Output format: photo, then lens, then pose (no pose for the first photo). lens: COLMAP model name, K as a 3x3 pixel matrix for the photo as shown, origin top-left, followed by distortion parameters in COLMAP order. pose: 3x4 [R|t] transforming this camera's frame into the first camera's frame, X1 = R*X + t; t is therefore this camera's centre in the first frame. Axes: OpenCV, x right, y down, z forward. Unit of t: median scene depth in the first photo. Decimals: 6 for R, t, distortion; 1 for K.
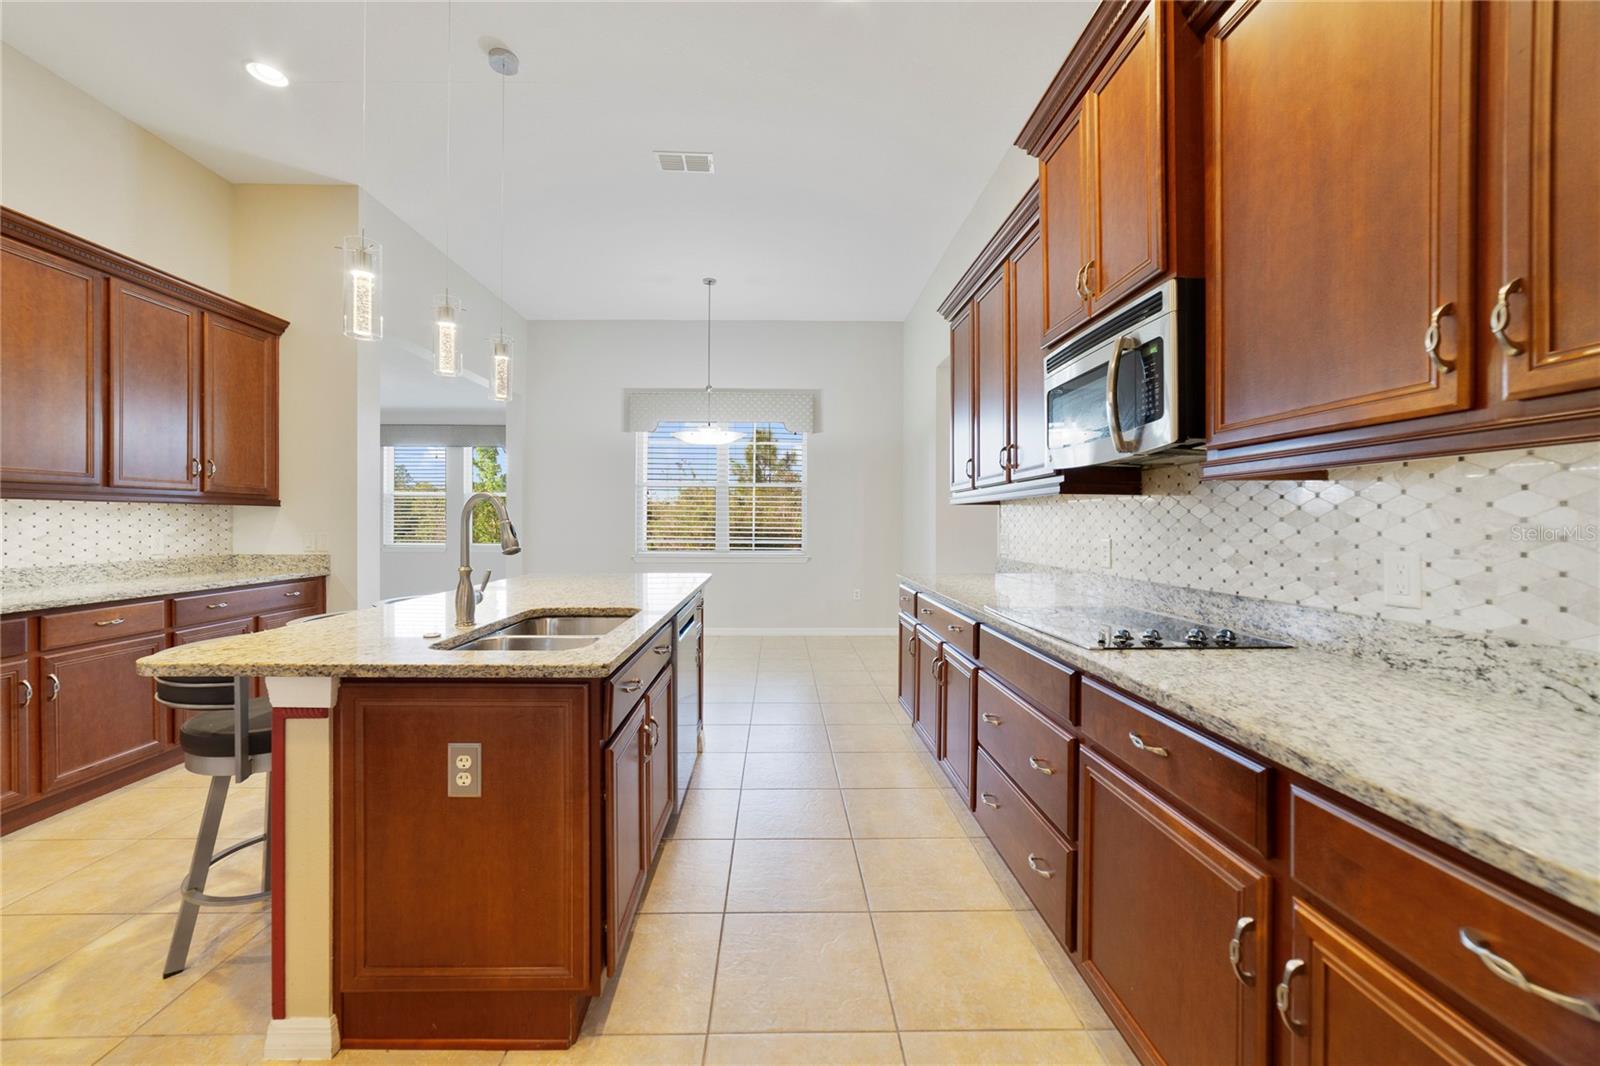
lens RADIAL K [[621.8, 0, 798.6], [0, 621.8, 528.2], [0, 0, 1]] dist [-0.007445, 0.002994]
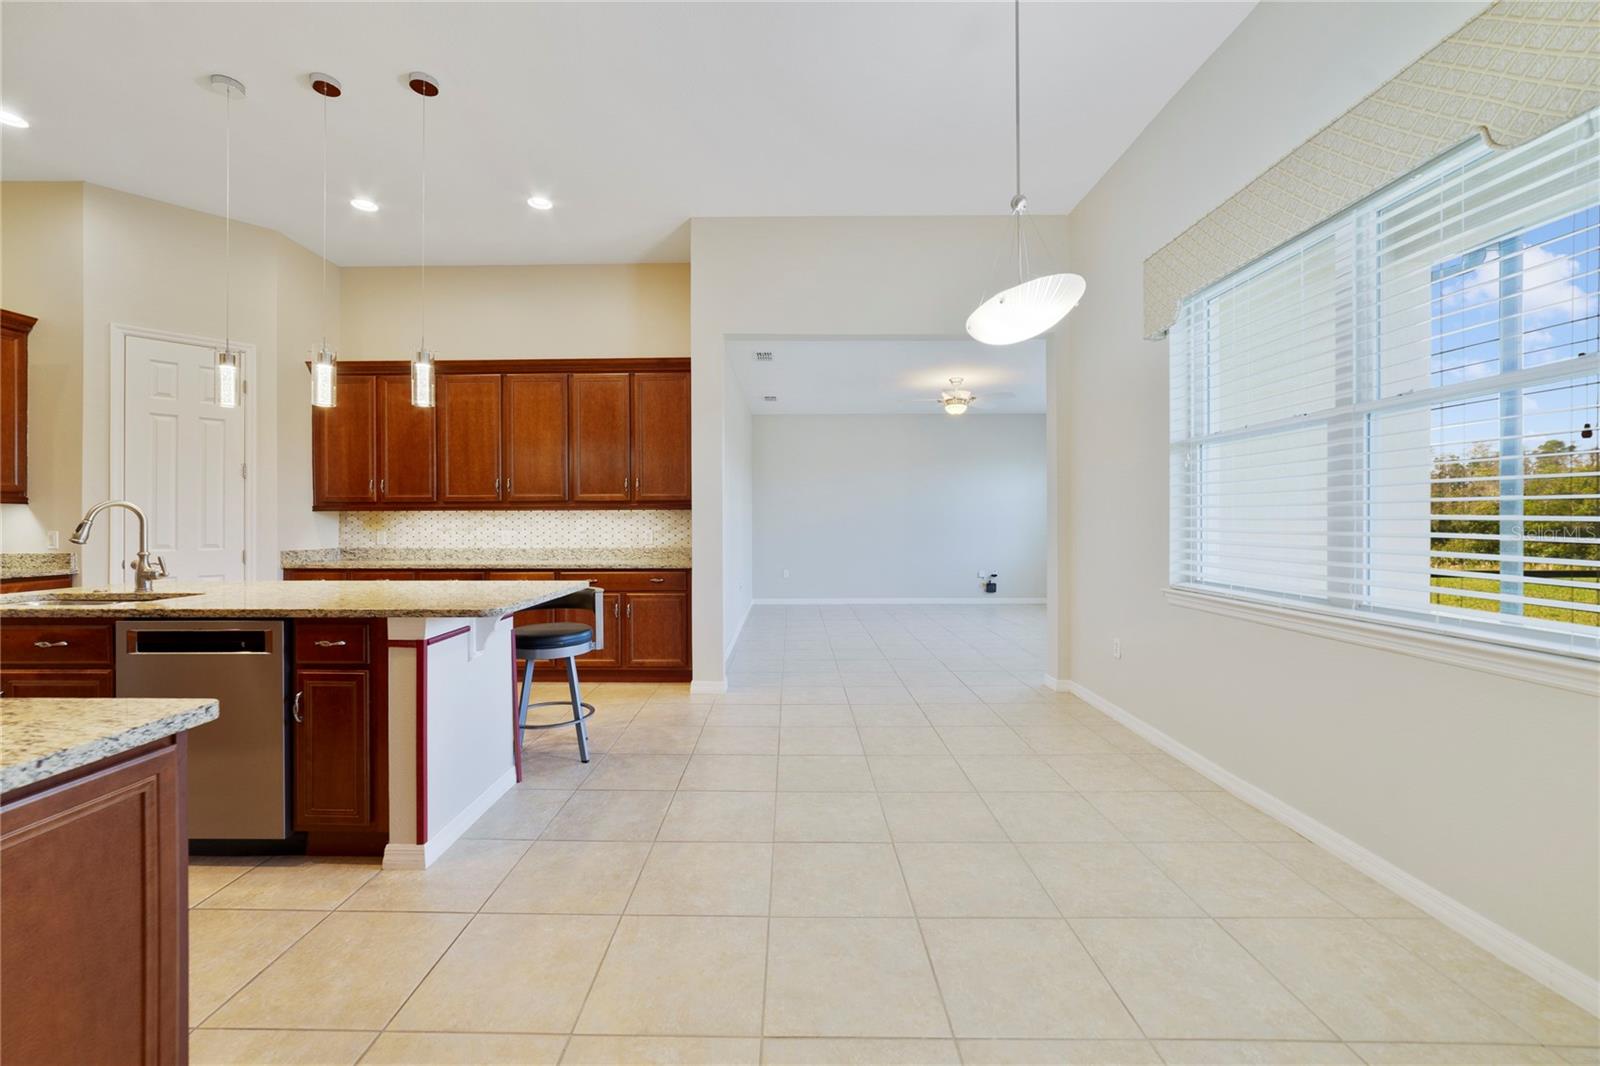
lens RADIAL K [[621.8, 0, 772.7], [0, 621.8, 545.2], [0, 0, 1]] dist [-0.007445, 0.002994]
pose [[-0.052630, 0.034487, -0.998018, 0.521904], [-0.008471, 0.999352, 0.034980, -0.012560], [0.998578, 0.010295, -0.052304, 1.669083]]
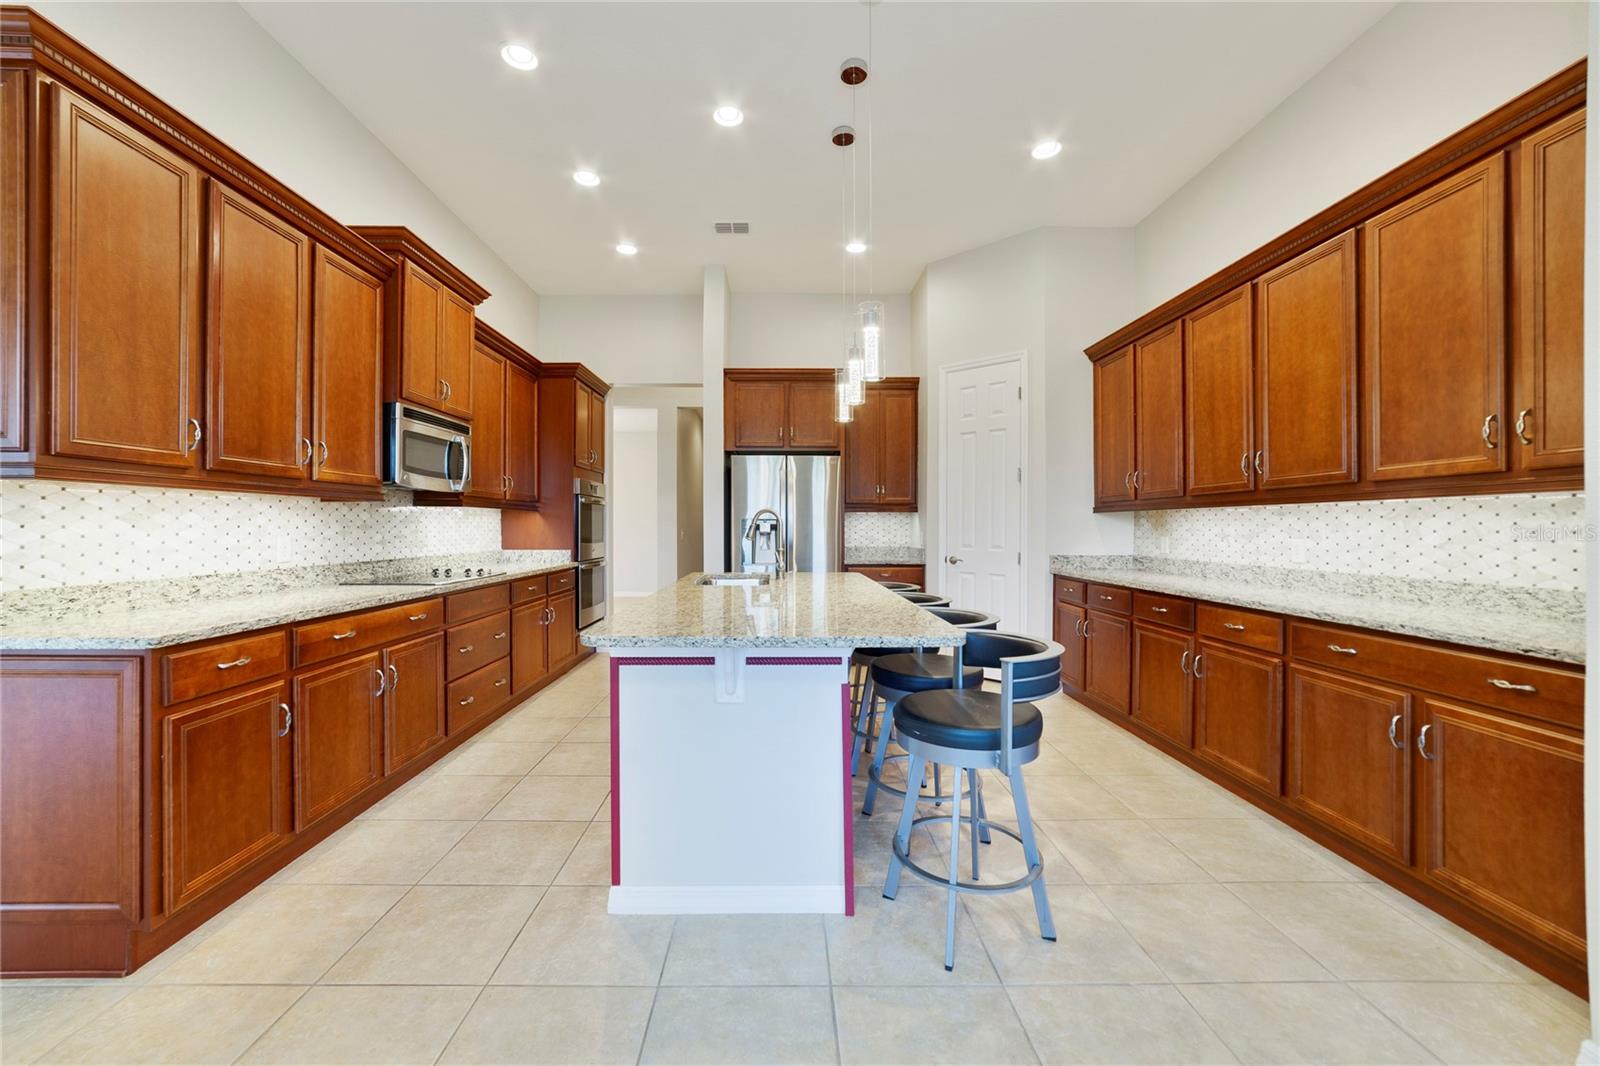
lens RADIAL K [[621.8, 0, 795.9], [0, 621.8, 526.3], [0, 0, 1]] dist [-0.007445, 0.002994]
pose [[-0.999869, -0.004237, 0.015615, -0.398397], [-0.004097, 0.999951, 0.009018, -0.013286], [-0.015653, 0.008953, -0.999837, 1.873099]]
